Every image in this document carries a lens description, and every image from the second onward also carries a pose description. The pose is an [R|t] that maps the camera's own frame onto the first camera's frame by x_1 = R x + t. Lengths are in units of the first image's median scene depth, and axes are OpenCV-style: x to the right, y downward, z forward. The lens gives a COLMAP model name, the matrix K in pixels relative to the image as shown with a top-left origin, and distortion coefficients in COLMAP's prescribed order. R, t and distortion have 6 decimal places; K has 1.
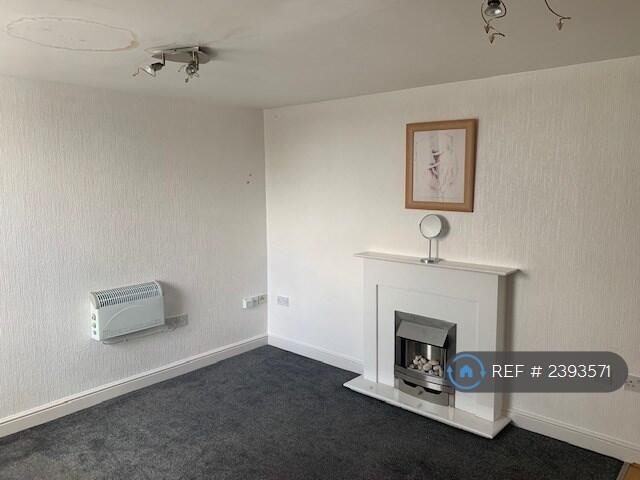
lens RADIAL K [[498.4, 0, 318.9], [0, 498.4, 239.2], [0, 0, 1]] dist [0.017572, 0.001190]
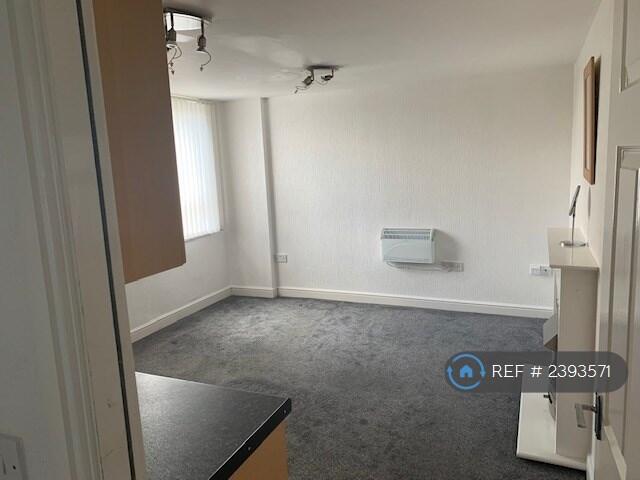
lens RADIAL K [[498.4, 0, 318.3], [0, 498.4, 238.7], [0, 0, 1]] dist [0.017572, 0.001190]
pose [[0.319496, 0.156173, -0.934629, 0.862492], [-0.087475, 0.986974, 0.135017, -0.040914], [0.943541, 0.038619, 0.328996, 0.350355]]
